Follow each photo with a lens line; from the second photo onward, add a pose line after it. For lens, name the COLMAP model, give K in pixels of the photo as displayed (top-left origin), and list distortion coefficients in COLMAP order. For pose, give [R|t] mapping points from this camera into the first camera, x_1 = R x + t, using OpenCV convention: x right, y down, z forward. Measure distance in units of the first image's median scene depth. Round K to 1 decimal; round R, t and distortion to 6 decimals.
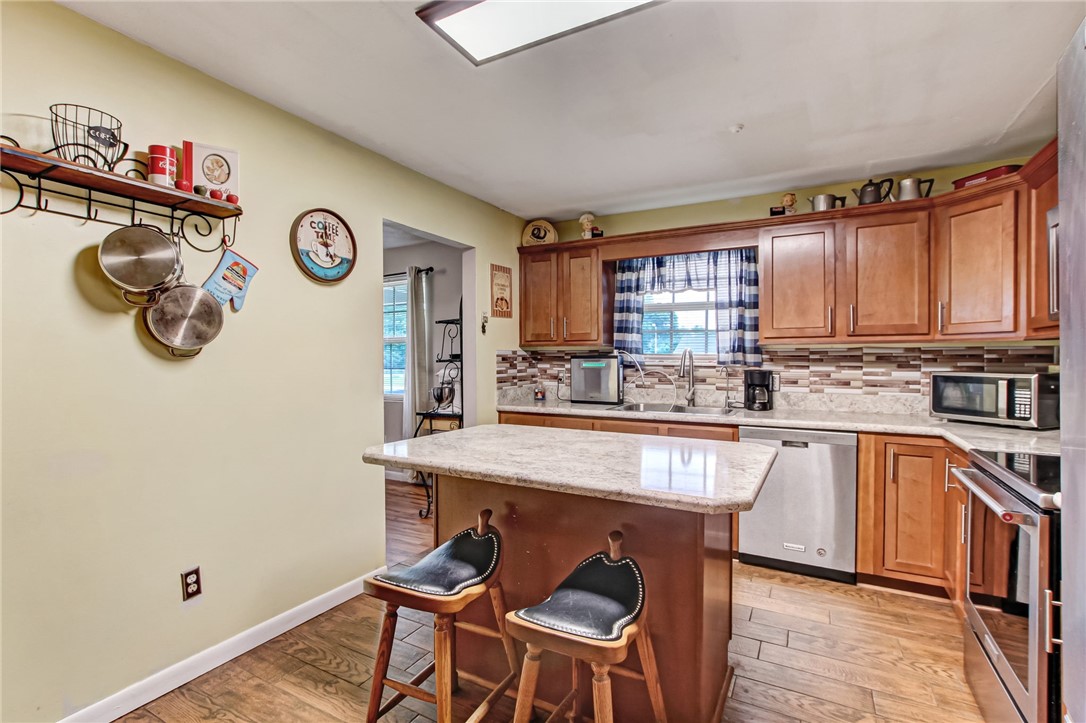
lens RADIAL K [[508.4, 0, 537.8], [0, 508.4, 360.6], [0, 0, 1]] dist [-0.013447, 0.000282]
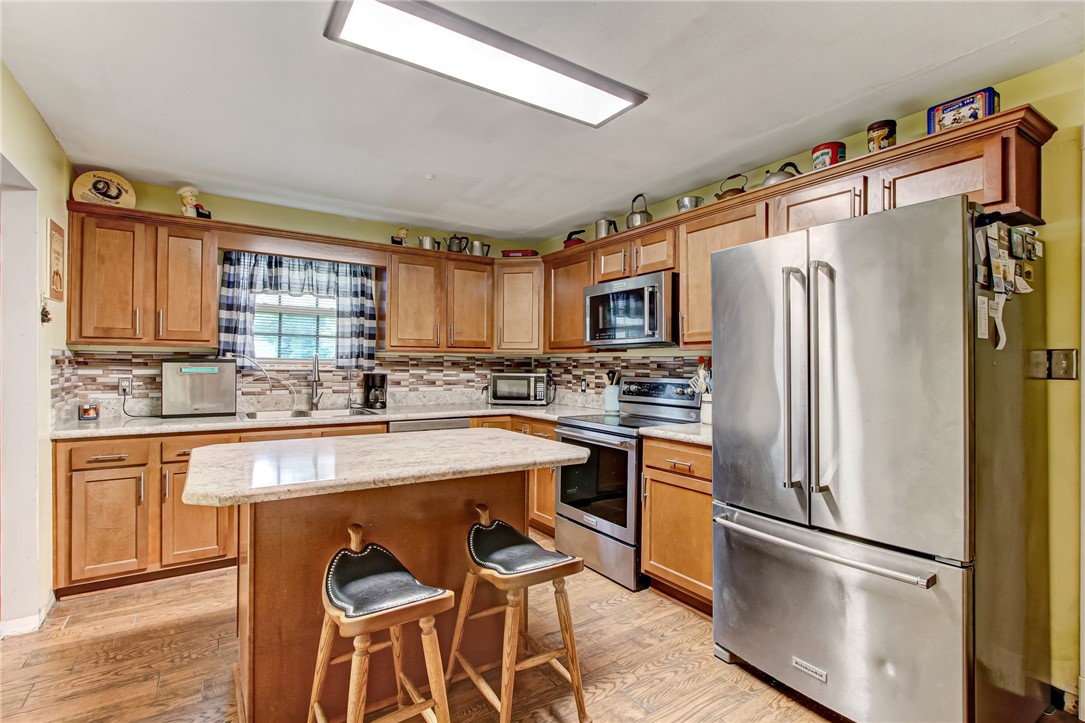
lens RADIAL K [[507.9, 0, 537.3], [0, 507.9, 360.6], [0, 0, 1]] dist [-0.013447, 0.000282]
pose [[0.463149, 0.010304, 0.886221, -0.439429], [-0.002858, 0.999945, -0.010132, -0.000308], [-0.886276, 0.002160, 0.463152, 0.153223]]
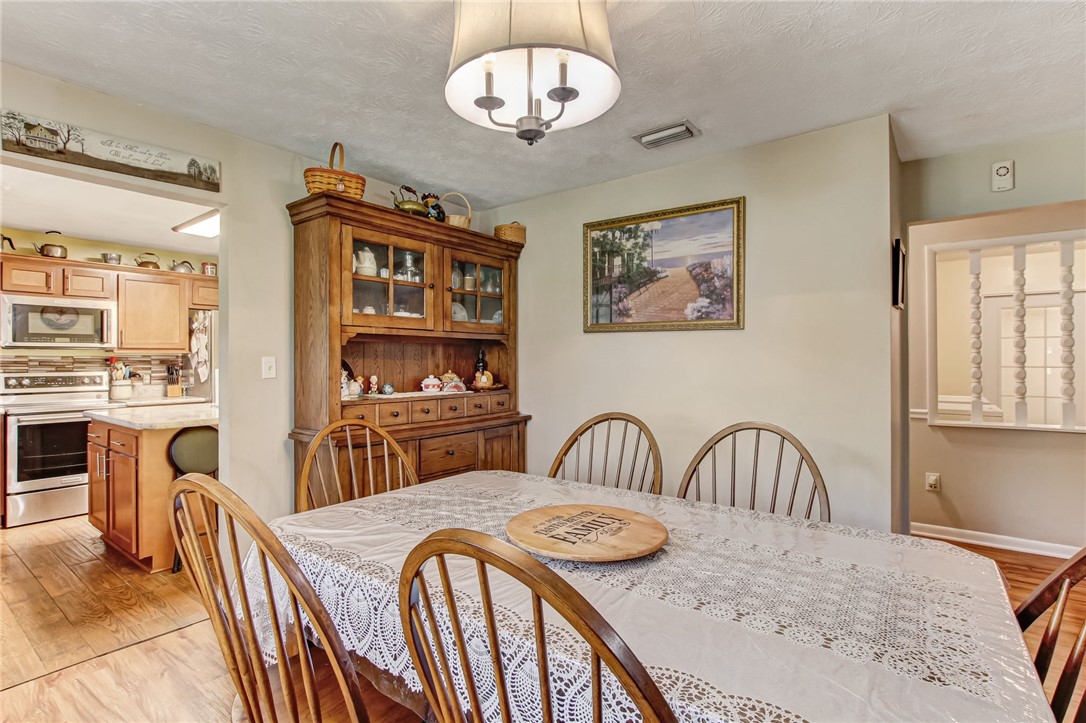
lens RADIAL K [[532.1, 0, 540.5], [0, 532.1, 357.0], [0, 0, 1]] dist [-0.003430, -0.000496]
pose [[-0.989219, 0.000384, 0.146446, -0.909074], [0.000432, 1.000000, 0.000295, -0.017720], [-0.146446, 0.000355, -0.989219, 1.665694]]
